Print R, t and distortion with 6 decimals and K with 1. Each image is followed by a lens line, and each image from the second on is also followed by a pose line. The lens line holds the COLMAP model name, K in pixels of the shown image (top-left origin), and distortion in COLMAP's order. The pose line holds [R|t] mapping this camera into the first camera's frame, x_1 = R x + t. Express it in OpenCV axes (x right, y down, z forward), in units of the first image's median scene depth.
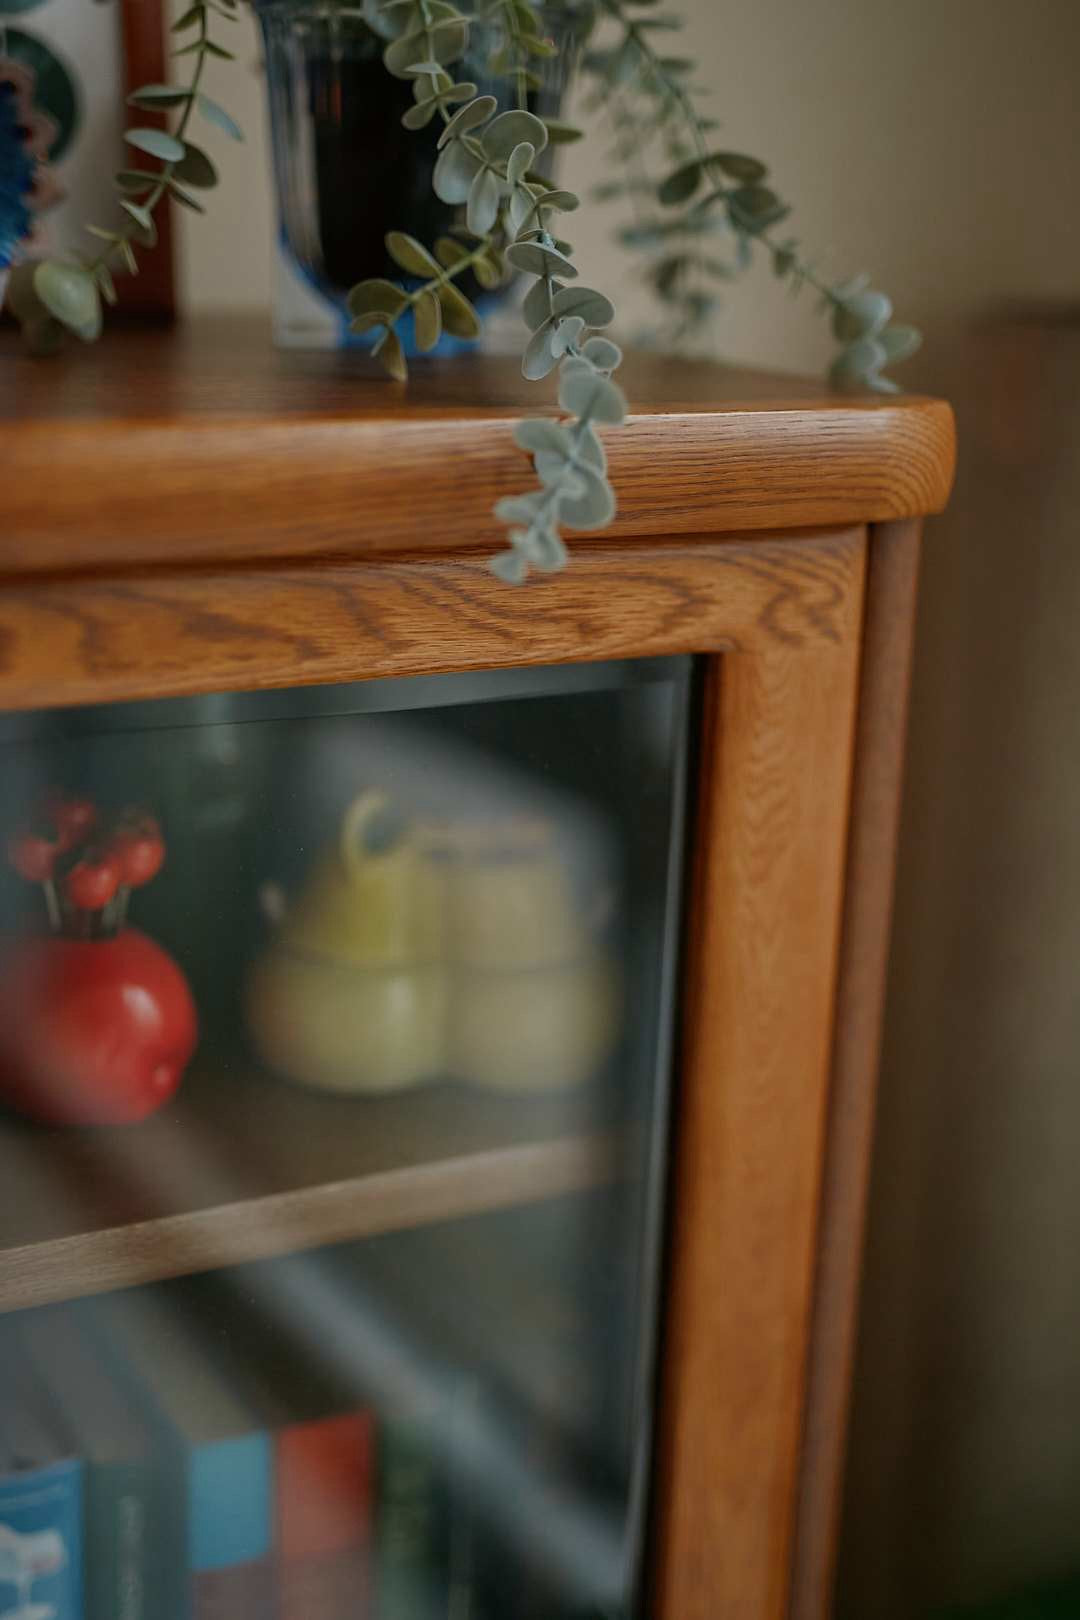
lens RADIAL K [[2330.7, 0, 540.0], [0, 2330.7, 810.0], [0, 0, 1]] dist [-0.022455, -0.055070]
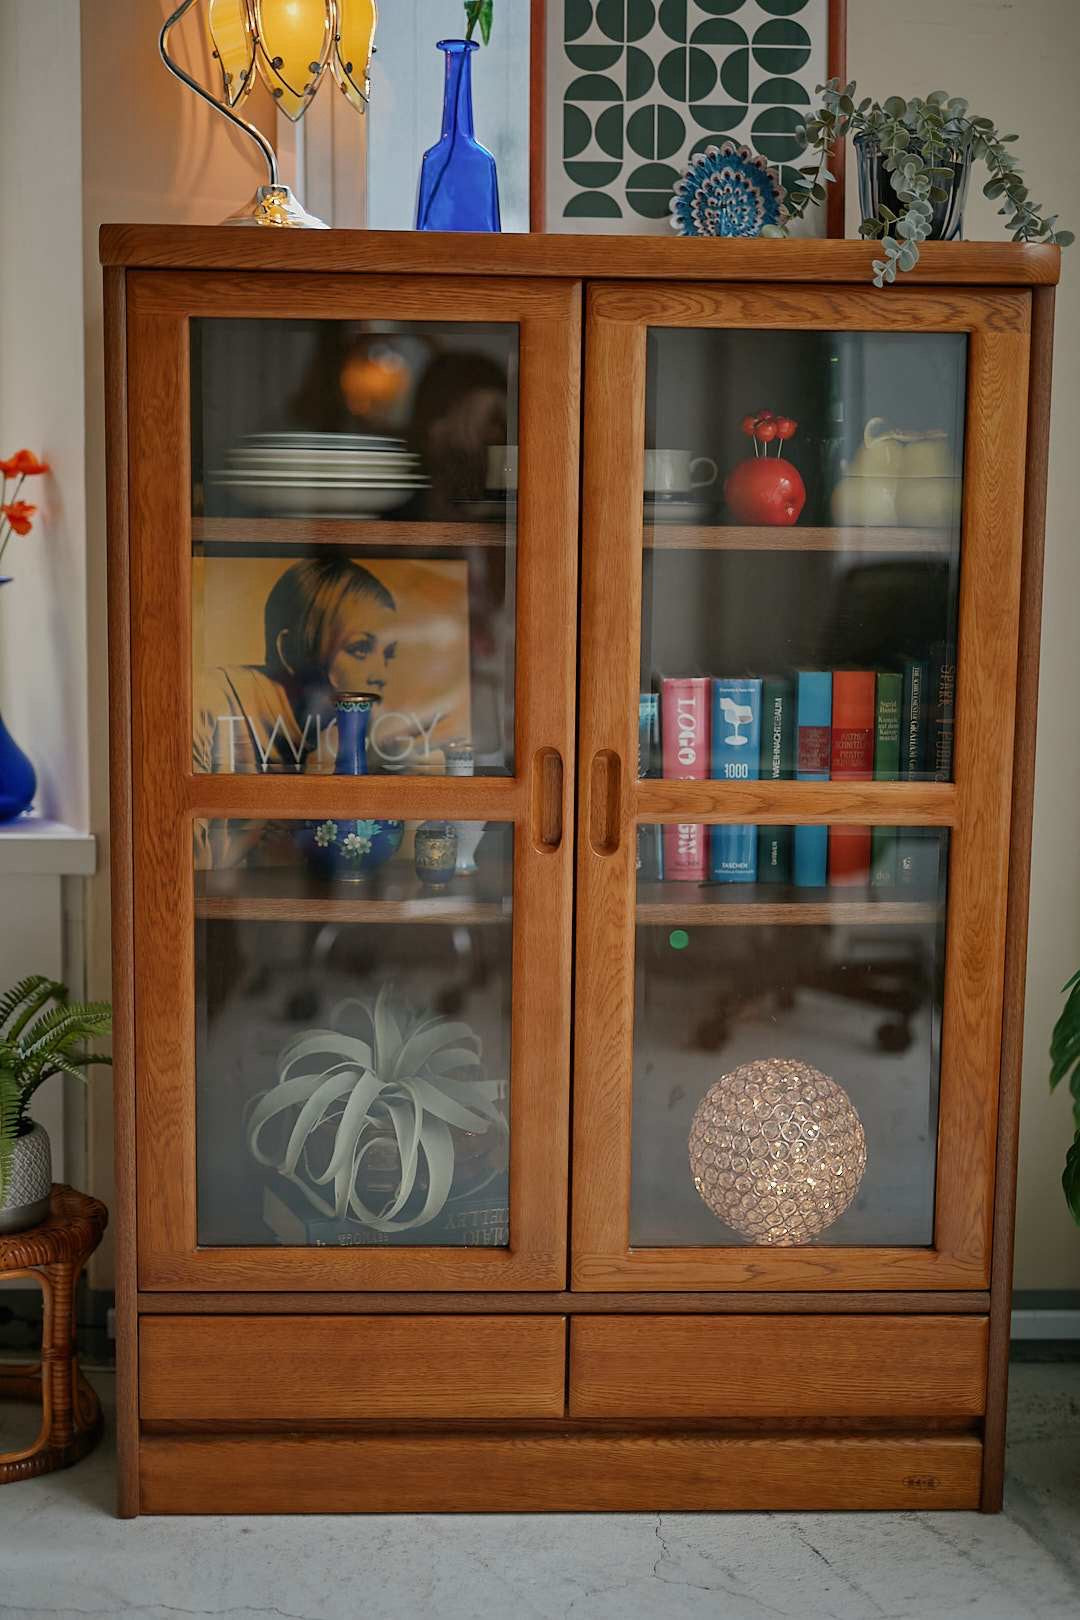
lens RADIAL K [[2258.7, 0, 536.5], [0, 2258.7, 805.1], [0, 0, 1]] dist [-0.000022, 0.038004]
pose [[0.889882, 0.036030, -0.454766, 0.871588], [-0.103813, 0.986715, -0.124964, 0.894508], [0.444222, 0.158414, 0.881800, -1.576822]]
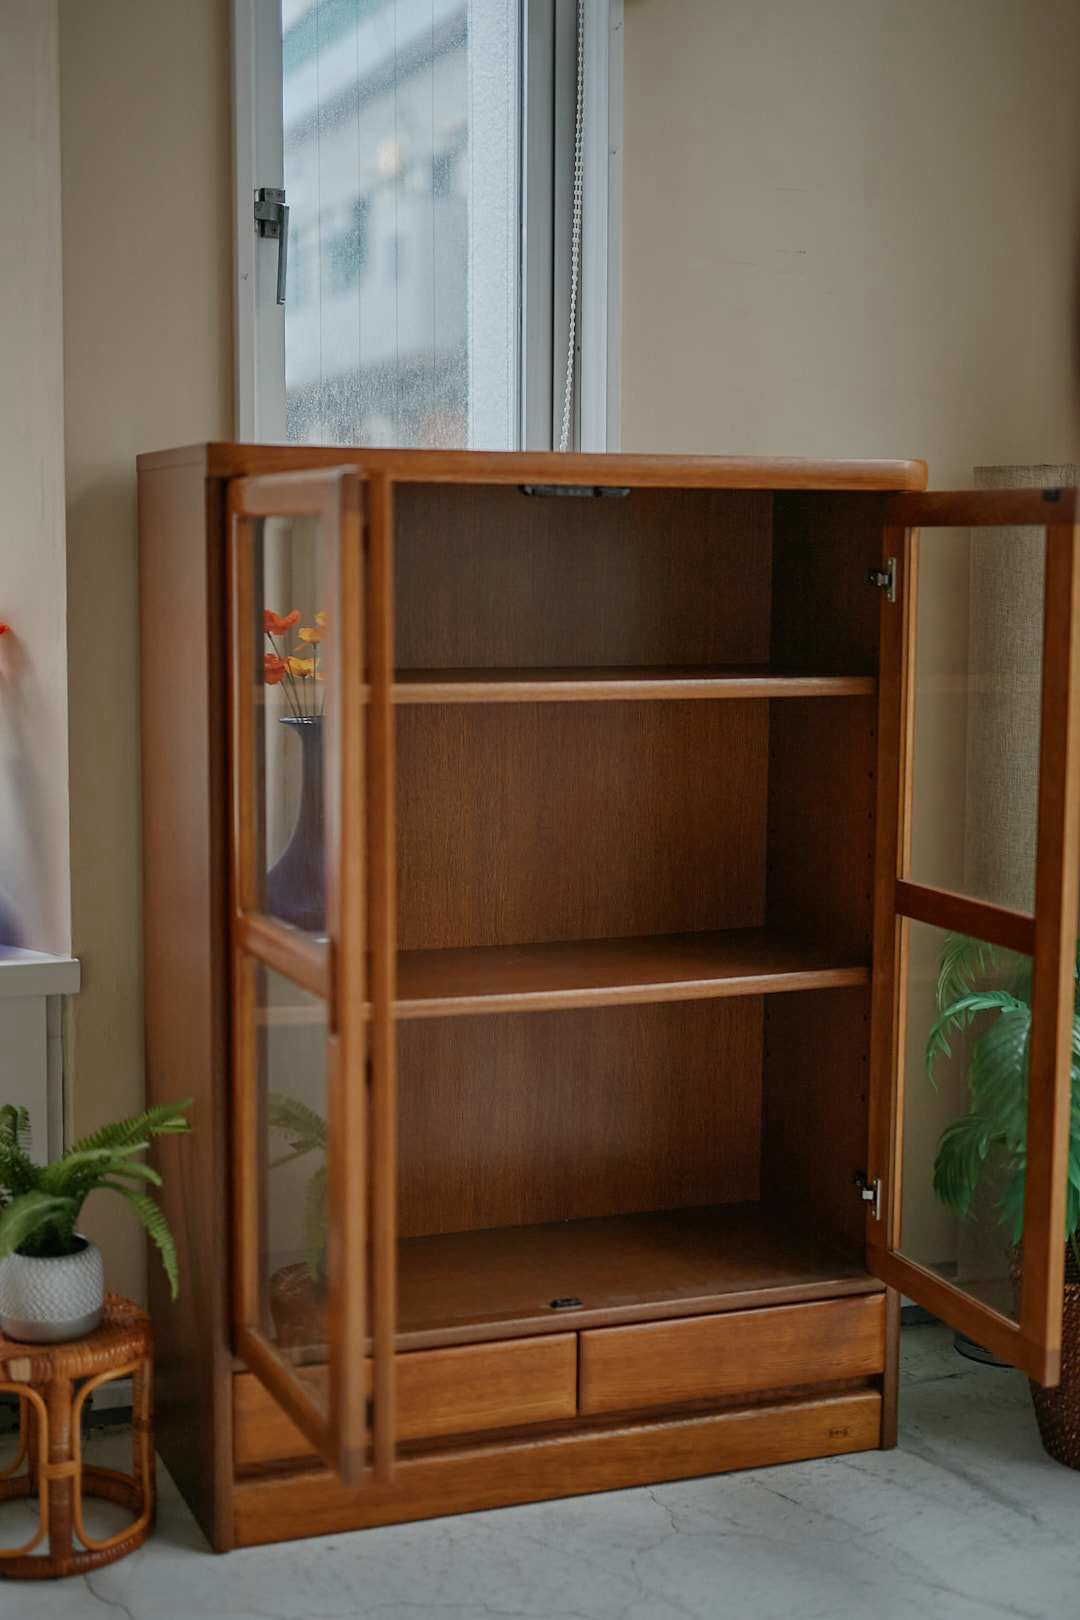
lens RADIAL K [[2258.7, 0, 536.5], [0, 2258.7, 805.1], [0, 0, 1]] dist [-0.000022, 0.038004]
pose [[0.988831, -0.015613, -0.148223, 0.086102], [-0.008902, 0.986537, -0.163298, 0.941136], [0.148777, 0.162794, 0.975379, -2.462937]]
